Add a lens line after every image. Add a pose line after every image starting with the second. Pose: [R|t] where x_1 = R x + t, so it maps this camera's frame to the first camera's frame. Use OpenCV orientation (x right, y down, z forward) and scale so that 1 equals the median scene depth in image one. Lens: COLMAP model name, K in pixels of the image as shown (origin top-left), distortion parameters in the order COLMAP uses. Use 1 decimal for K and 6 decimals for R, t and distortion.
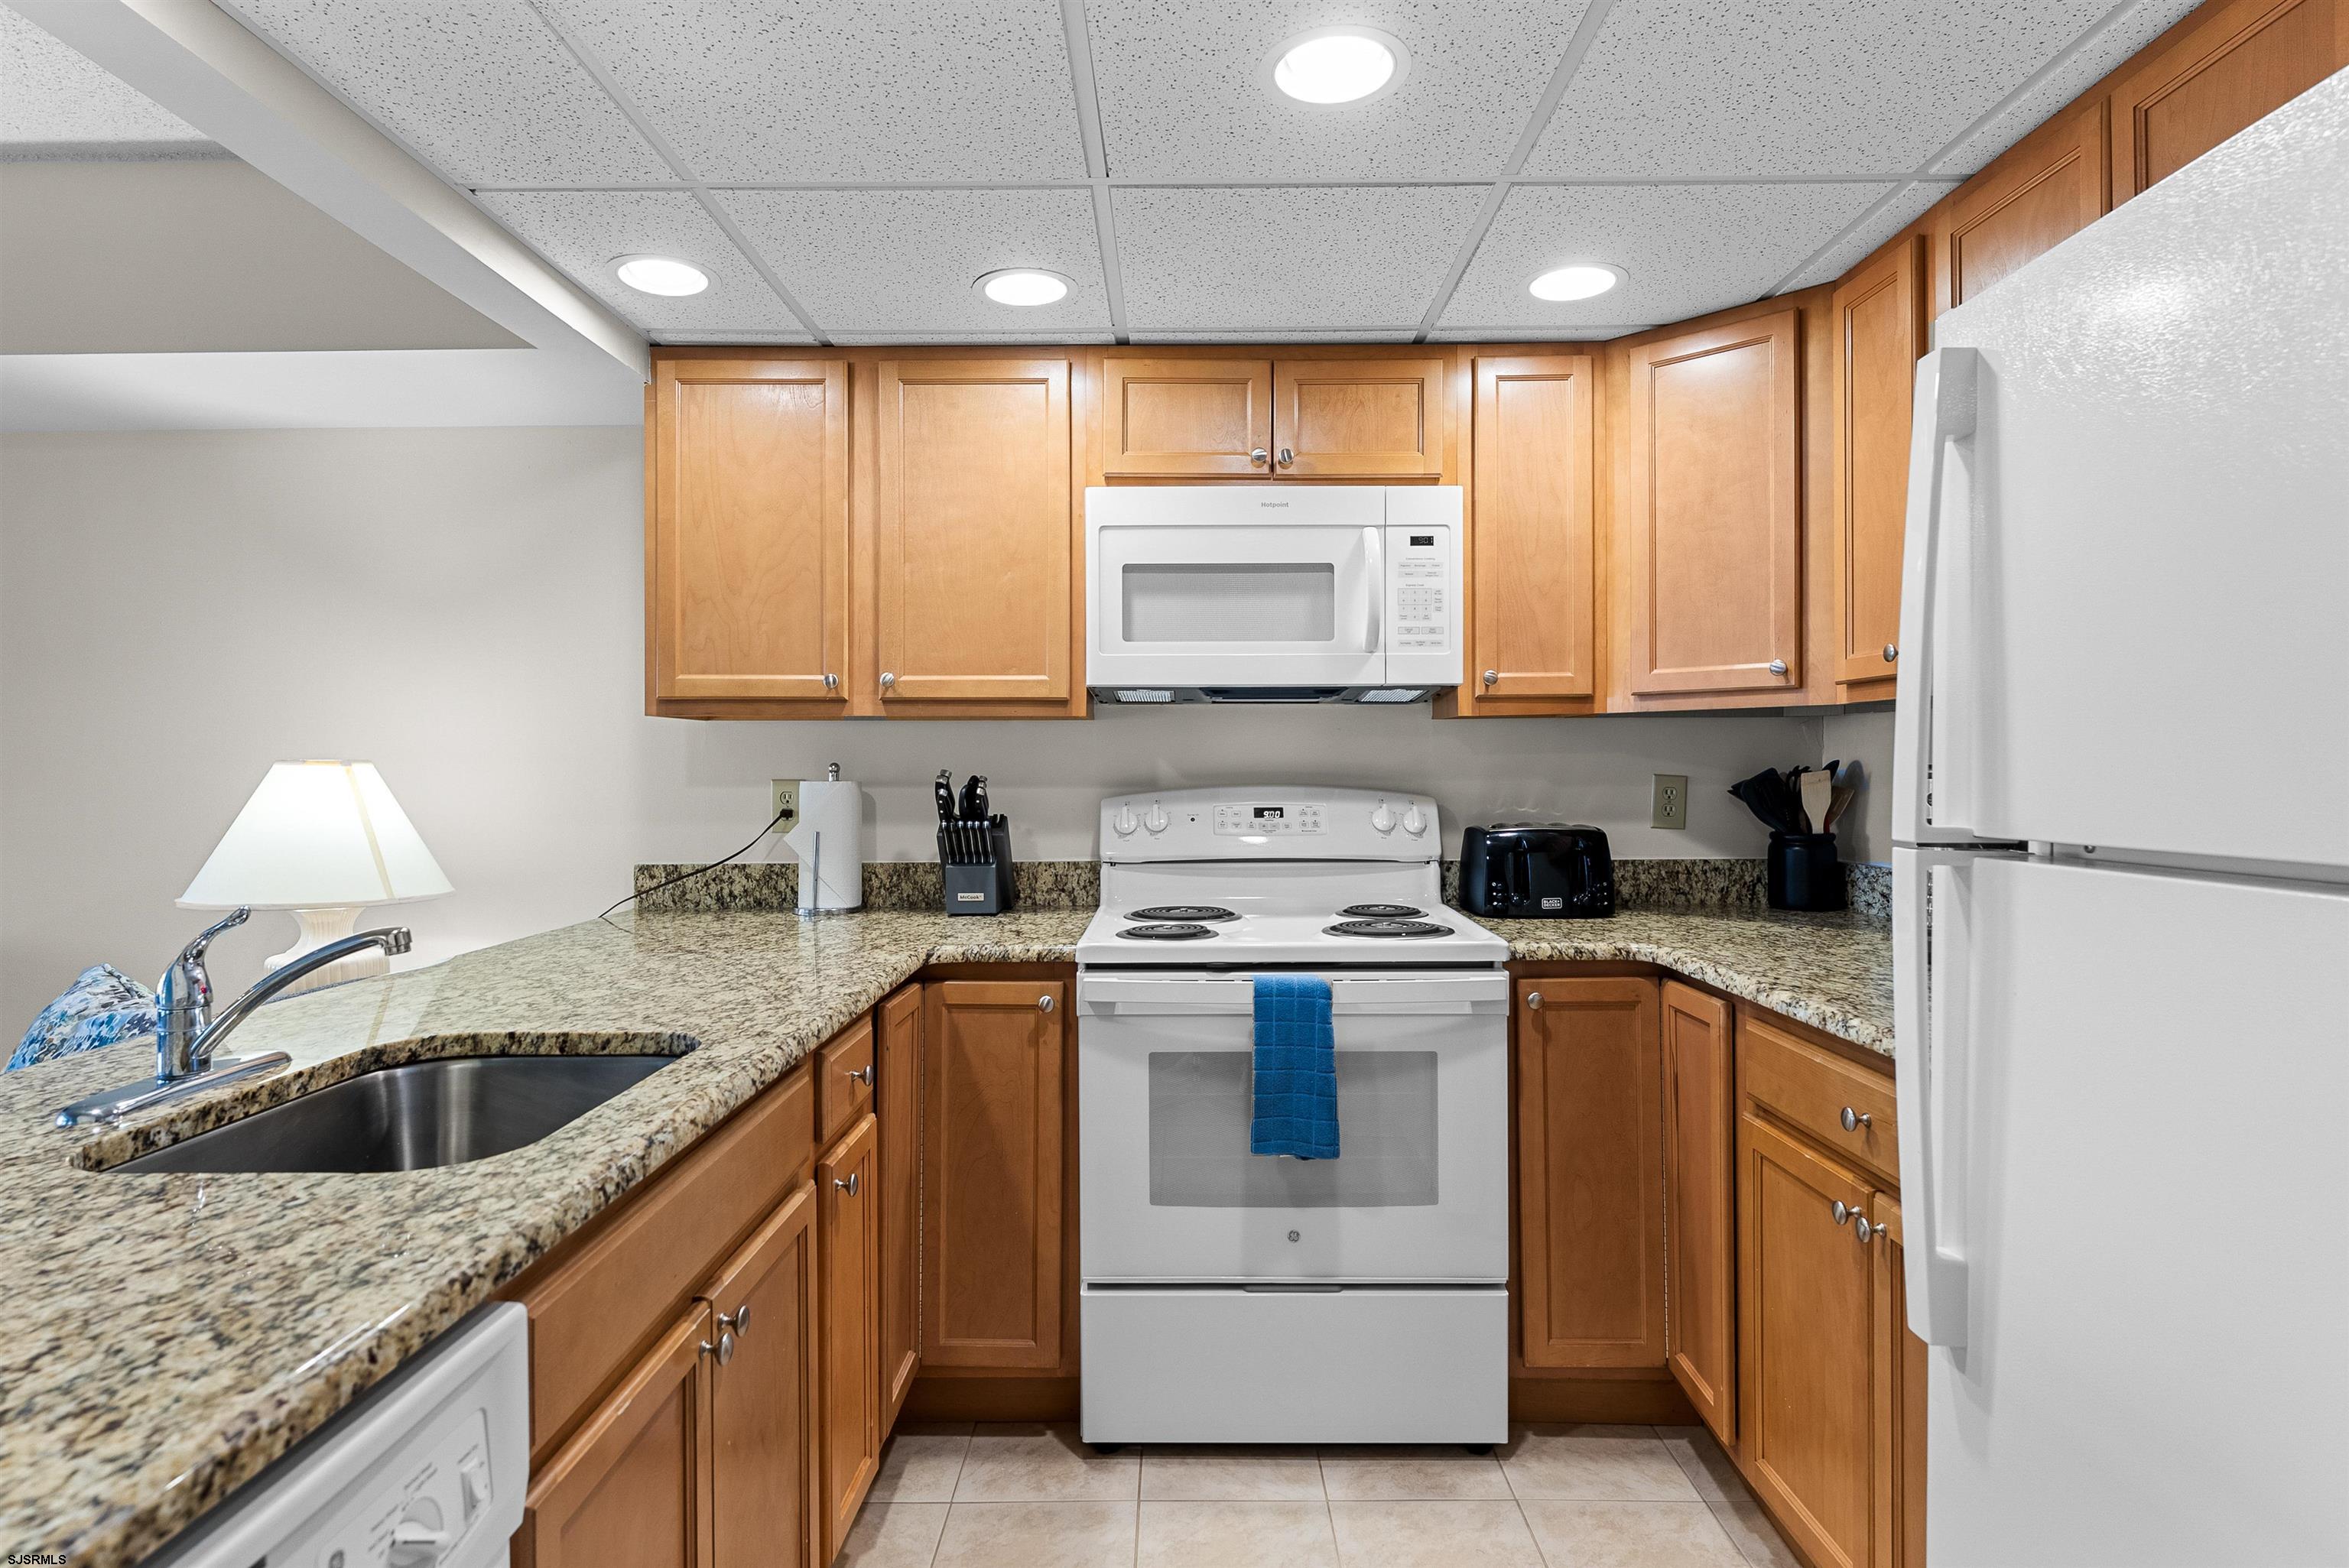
lens RADIAL K [[1210.0, 0, 1171.9], [0, 1210.0, 794.4], [0, 0, 1]] dist [-0.022269, -0.000725]
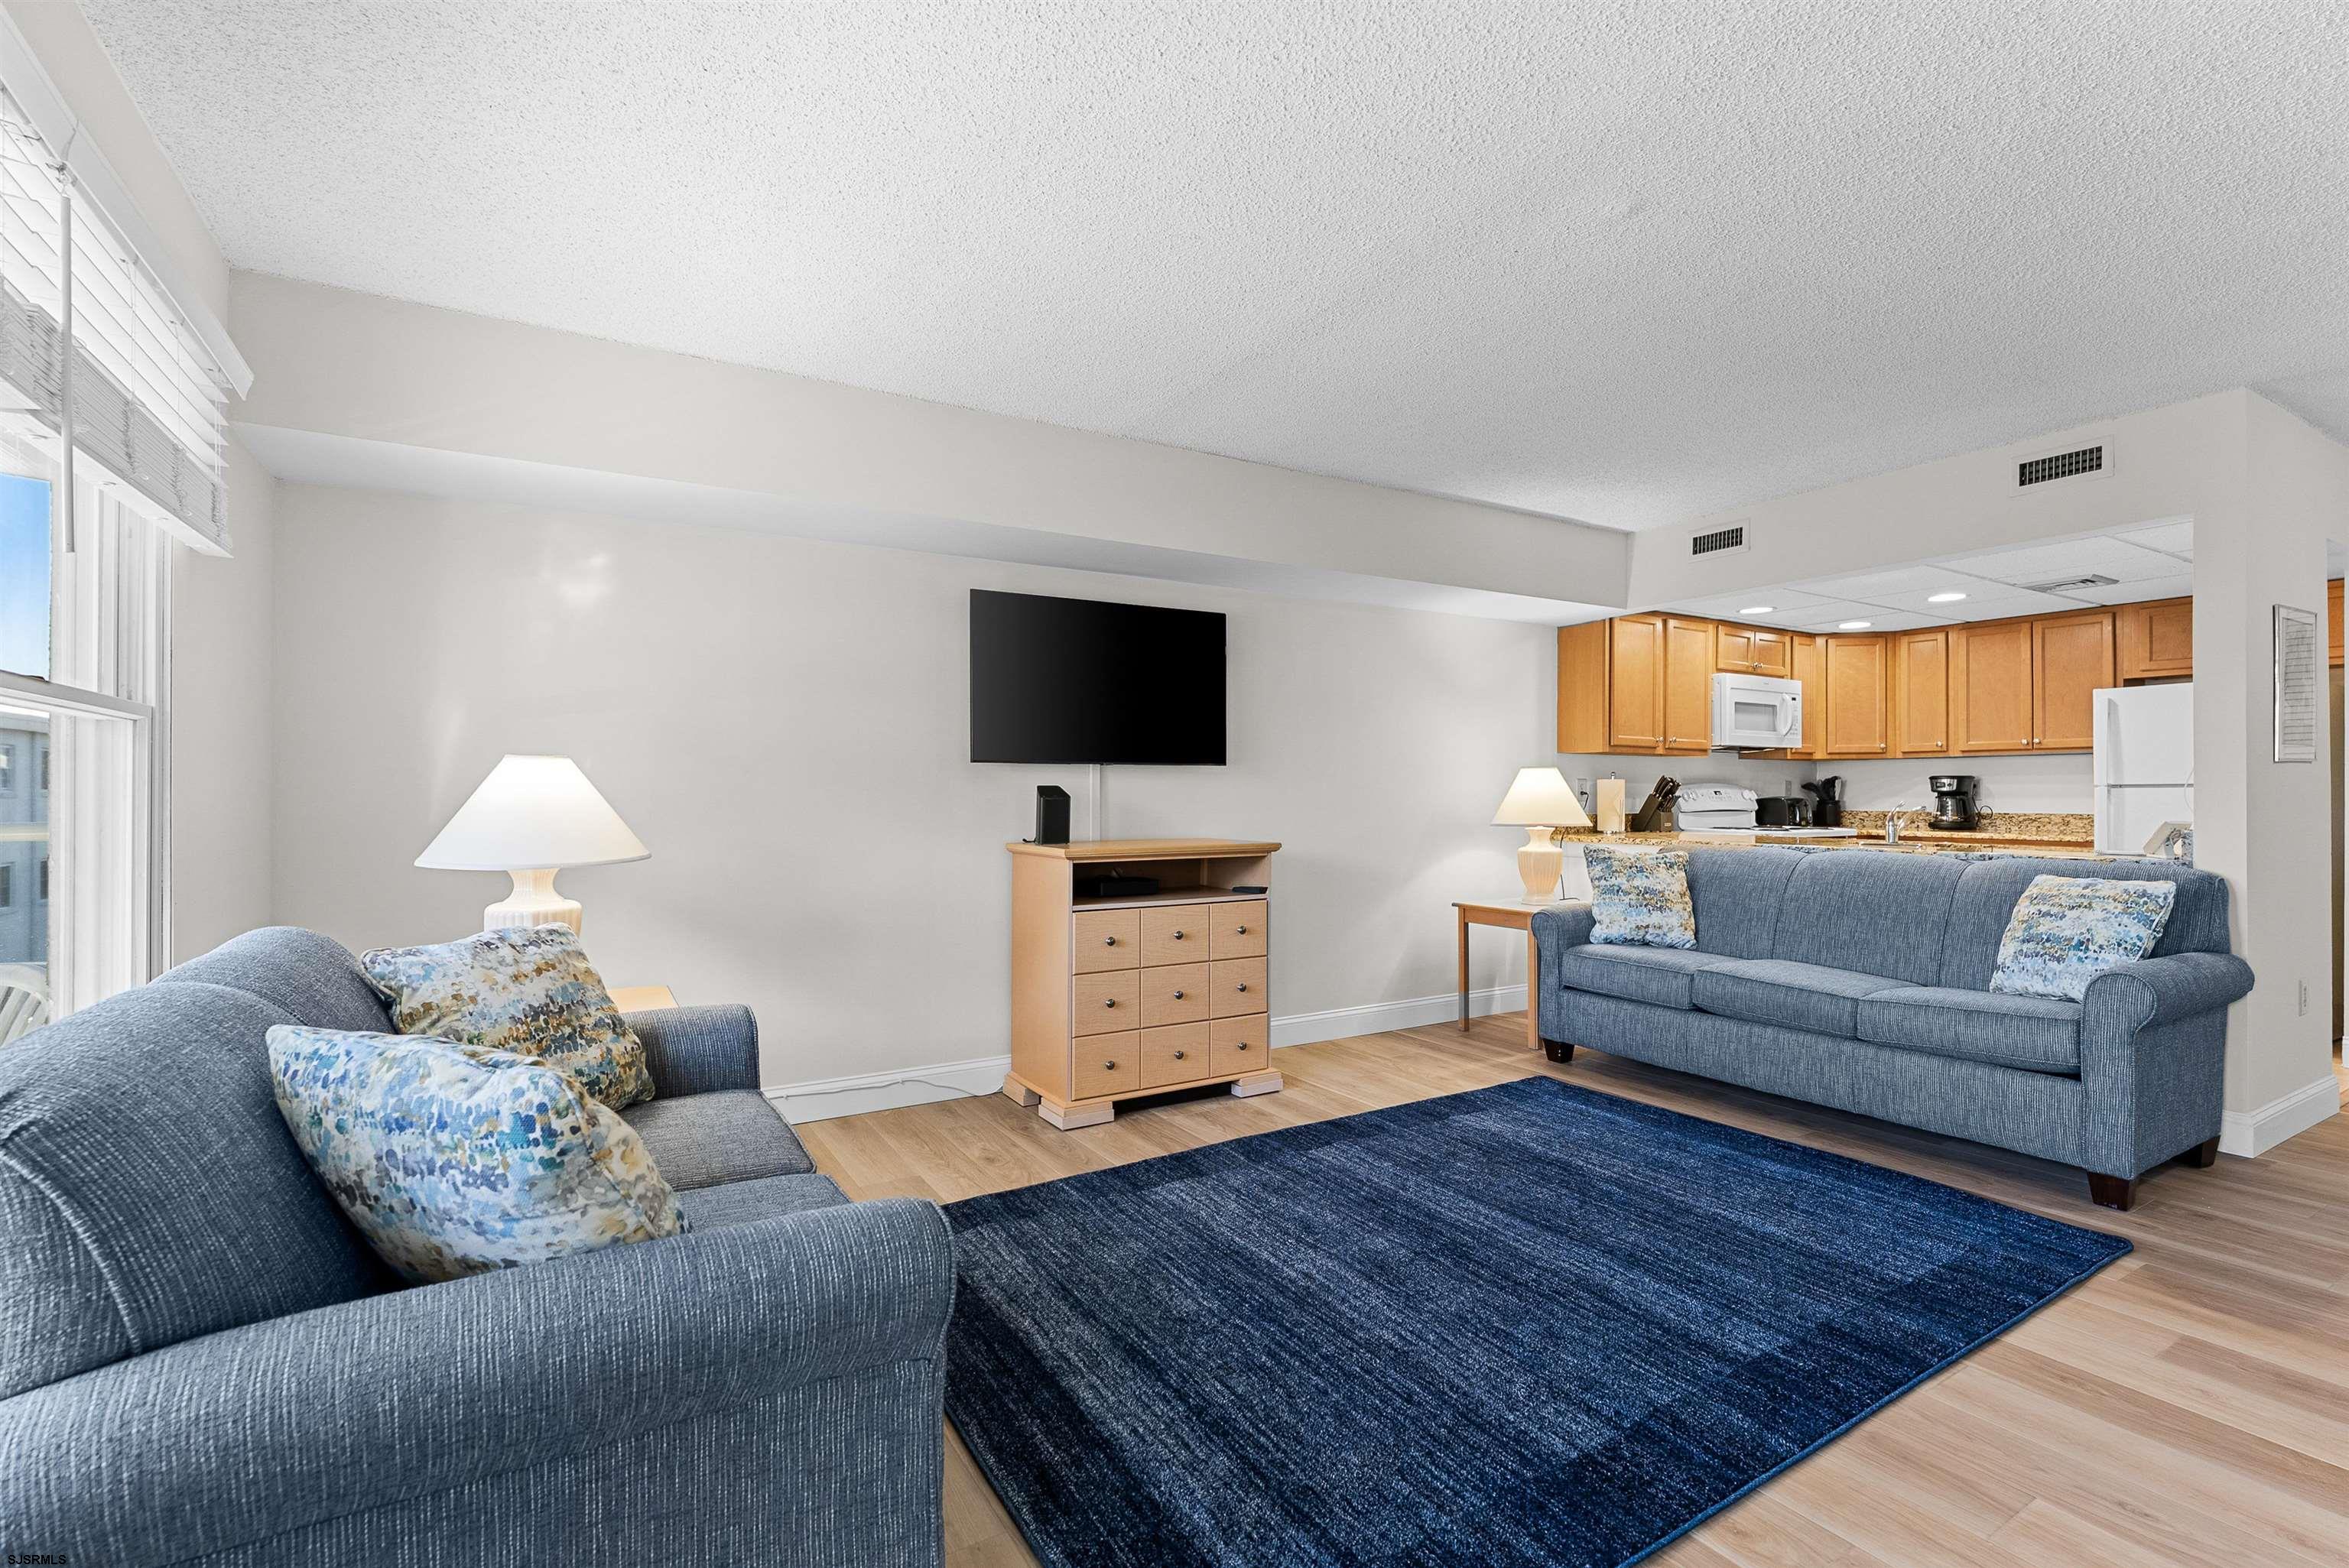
lens RADIAL K [[1043.7, 0, 1196.0], [0, 1043.7, 783.0], [0, 0, 1]] dist [-0.001072, 0.000976]
pose [[0.842899, 0.010258, 0.537975, -2.276407], [-0.000171, 0.999823, -0.018796, 0.039515], [-0.538073, 0.015751, 0.842751, -0.336501]]
